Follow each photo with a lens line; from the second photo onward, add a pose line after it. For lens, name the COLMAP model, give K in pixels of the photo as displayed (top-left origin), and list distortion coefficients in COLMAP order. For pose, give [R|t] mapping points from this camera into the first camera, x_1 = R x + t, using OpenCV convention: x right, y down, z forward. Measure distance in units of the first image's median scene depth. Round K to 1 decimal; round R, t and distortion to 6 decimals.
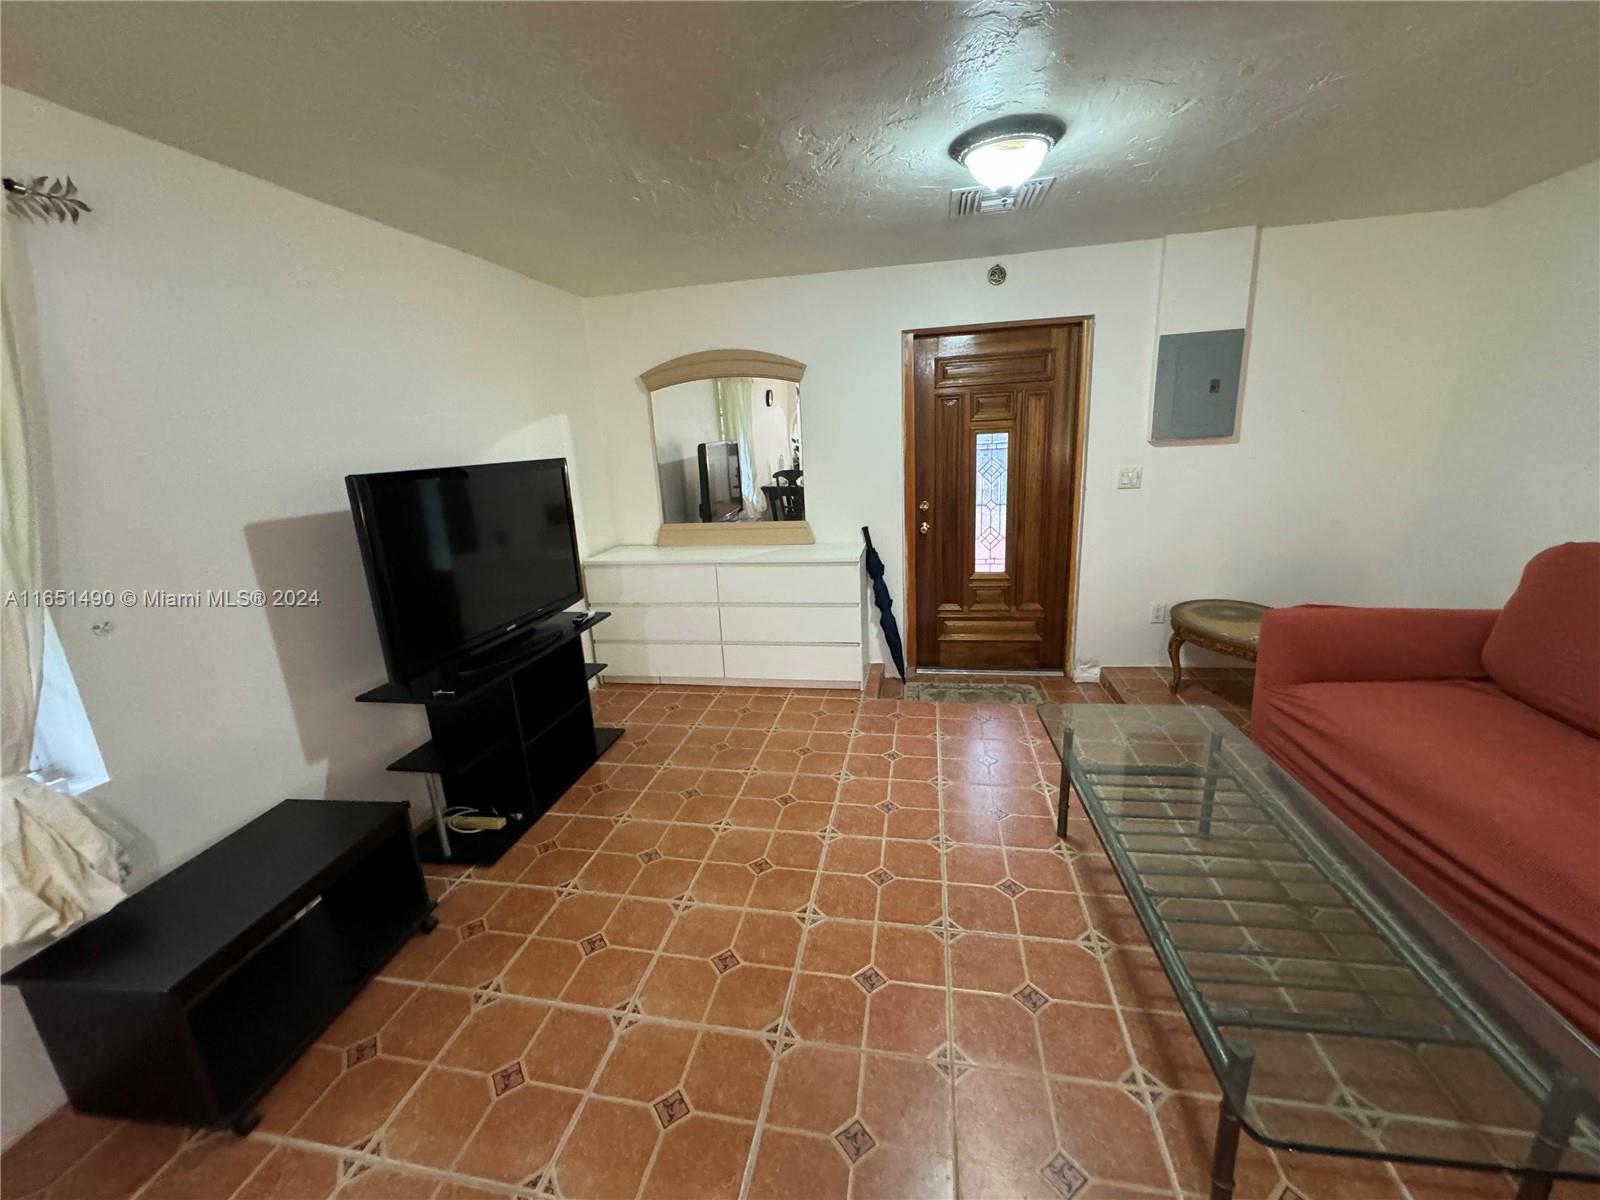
lens RADIAL K [[638.4, 0, 800.8], [0, 638.4, 601.9], [0, 0, 1]] dist [-0.003092, 0.000418]
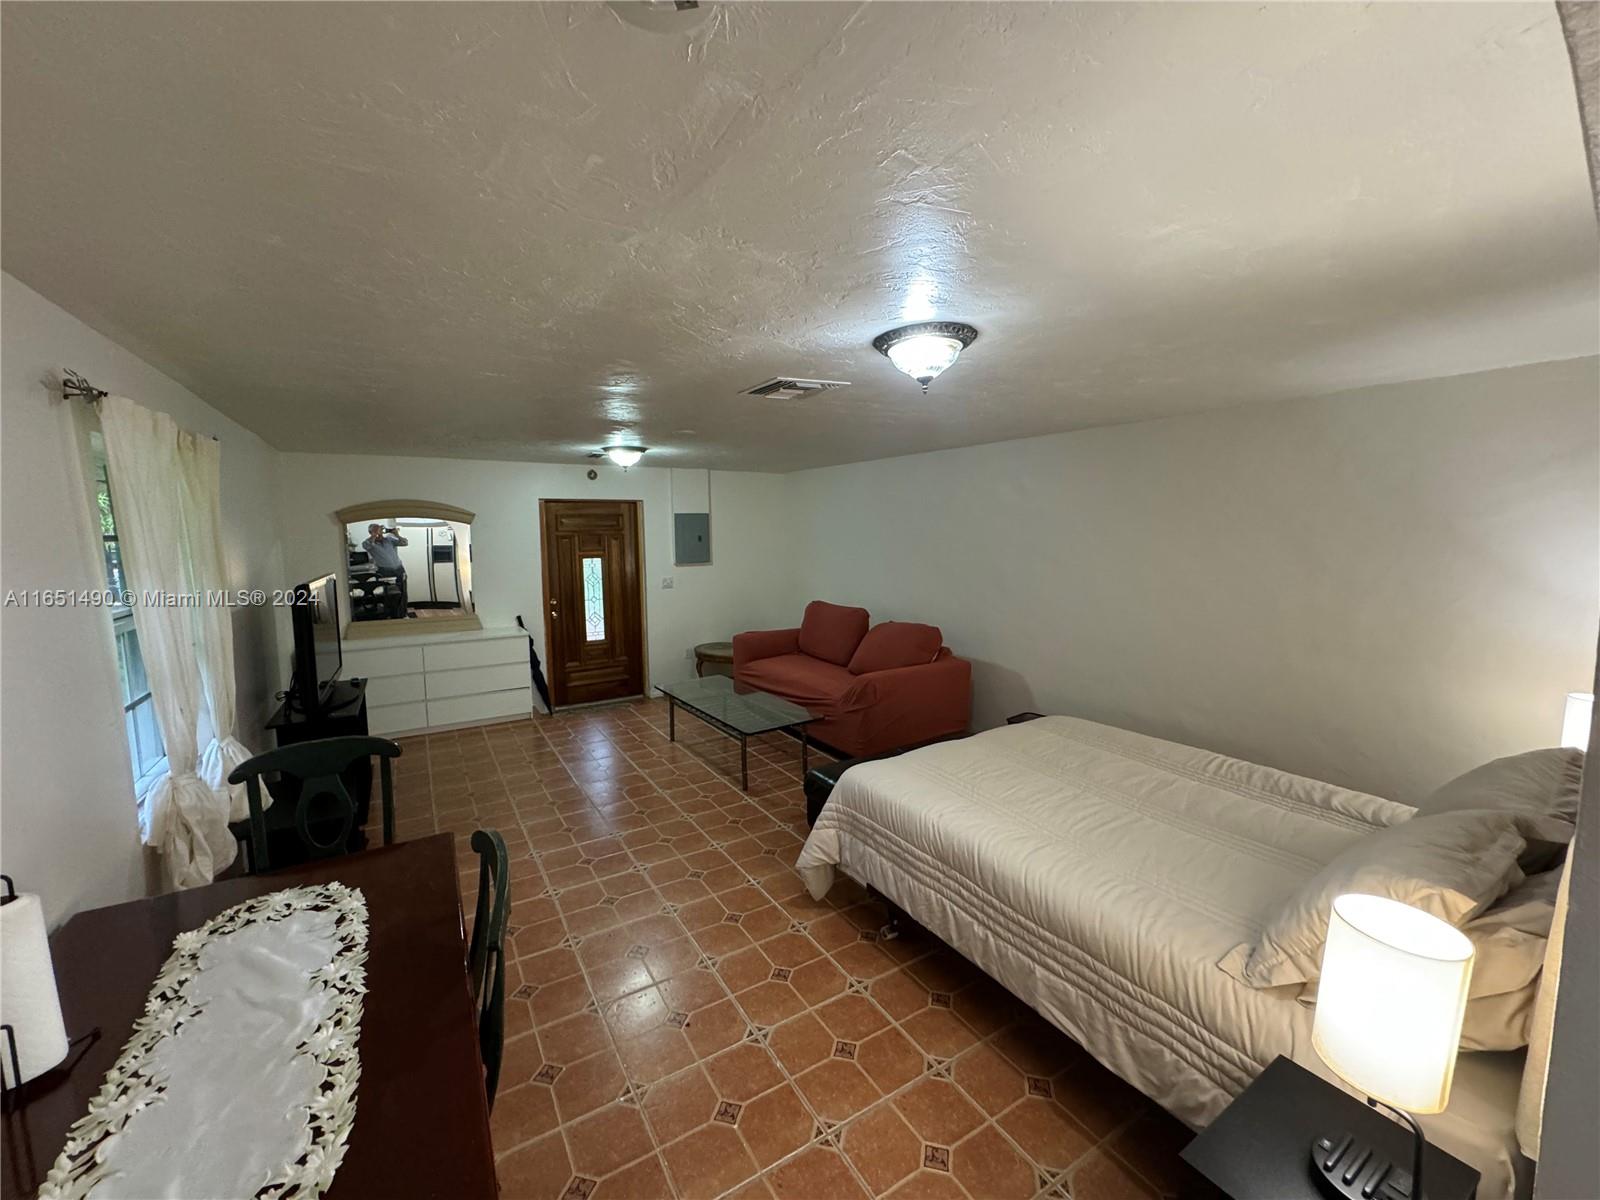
lens RADIAL K [[638.4, 0, 800.1], [0, 638.4, 595.1], [0, 0, 1]] dist [-0.003092, 0.000418]
pose [[0.734896, -0.024109, 0.677751, -0.459332], [0.142533, 0.982538, -0.119599, 0.119430], [-0.663033, 0.184495, 0.725499, -0.605322]]
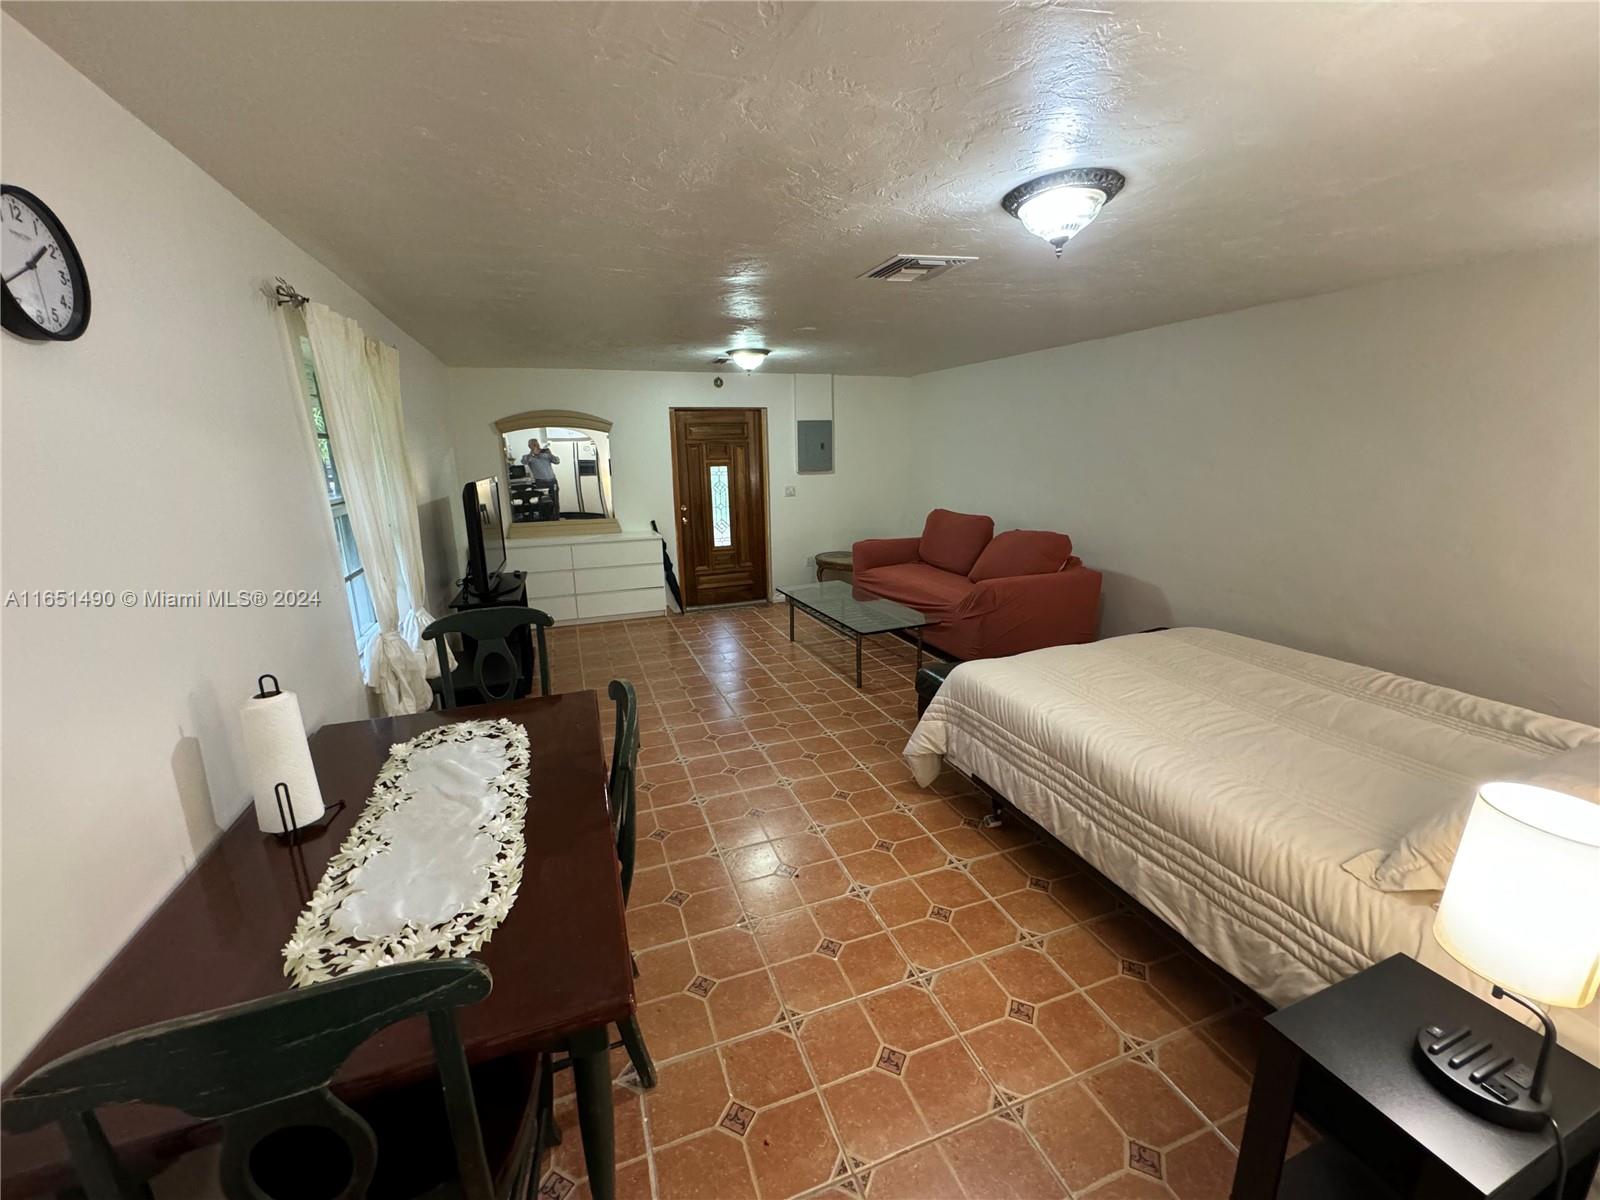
lens RADIAL K [[638.4, 0, 800.2], [0, 638.4, 595.0], [0, 0, 1]] dist [-0.003092, 0.000418]
pose [[0.852542, -0.081101, 0.516329, -0.456867], [0.105992, 0.994188, -0.018849, 0.150450], [-0.511799, 0.070797, 0.856183, -0.616359]]
